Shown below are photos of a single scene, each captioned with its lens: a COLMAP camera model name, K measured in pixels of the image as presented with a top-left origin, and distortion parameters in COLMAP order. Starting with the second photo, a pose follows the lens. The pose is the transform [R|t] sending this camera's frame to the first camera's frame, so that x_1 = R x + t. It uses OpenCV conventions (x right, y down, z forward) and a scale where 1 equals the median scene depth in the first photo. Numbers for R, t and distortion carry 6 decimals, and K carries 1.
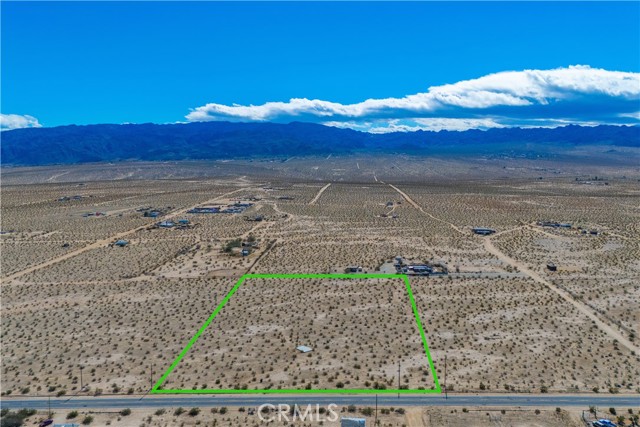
lens RADIAL K [[554.5, 0, 324.3], [0, 554.5, 210.5], [0, 0, 1]] dist [0.072995, -0.071117]
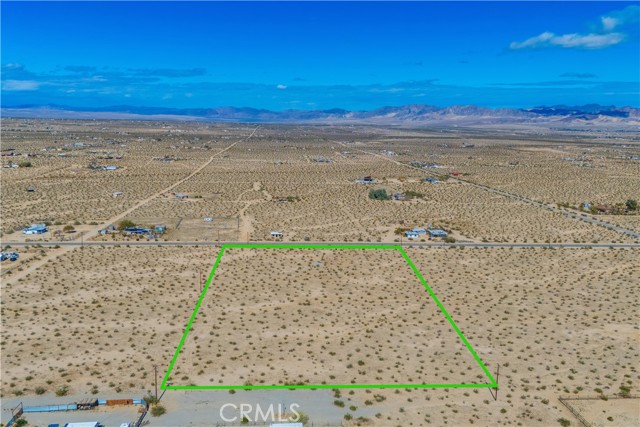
lens RADIAL K [[554.5, 0, 322.0], [0, 554.5, 213.5], [0, 0, 1]] dist [0.072995, -0.071117]
pose [[-0.990582, 0.021862, -0.135161, 0.104700], [-0.016048, 0.961826, 0.273190, -0.166251], [0.135974, 0.272787, -0.952417, 1.922319]]
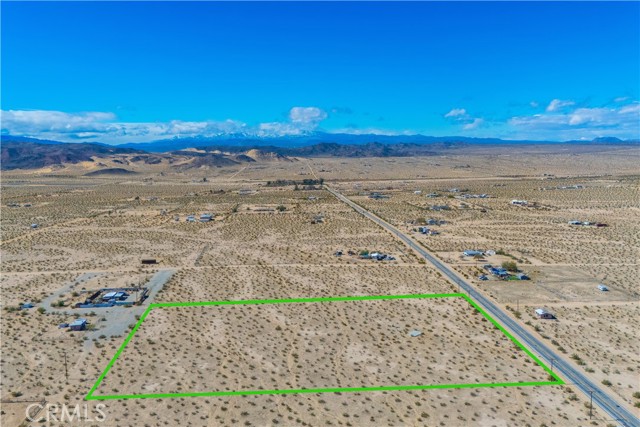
lens RADIAL K [[554.5, 0, 319.6], [0, 554.5, 208.6], [0, 0, 1]] dist [0.072995, -0.071117]
pose [[-0.104225, -0.101648, 0.989346, -0.950223], [0.112957, 0.987117, 0.113319, -0.114958], [-0.988118, 0.123564, -0.091400, 1.137545]]
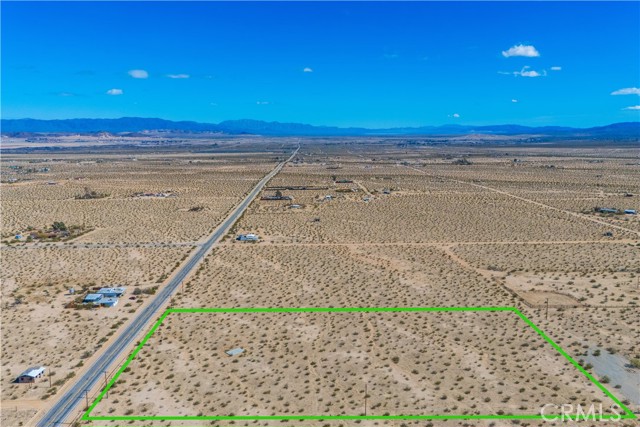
lens RADIAL K [[554.5, 0, 322.5], [0, 554.5, 215.3], [0, 0, 1]] dist [0.072995, -0.071117]
pose [[0.074326, 0.164861, -0.983512, 0.772698], [-0.104001, 0.982144, 0.156772, -0.121759], [0.991796, 0.090634, 0.090144, 0.947893]]
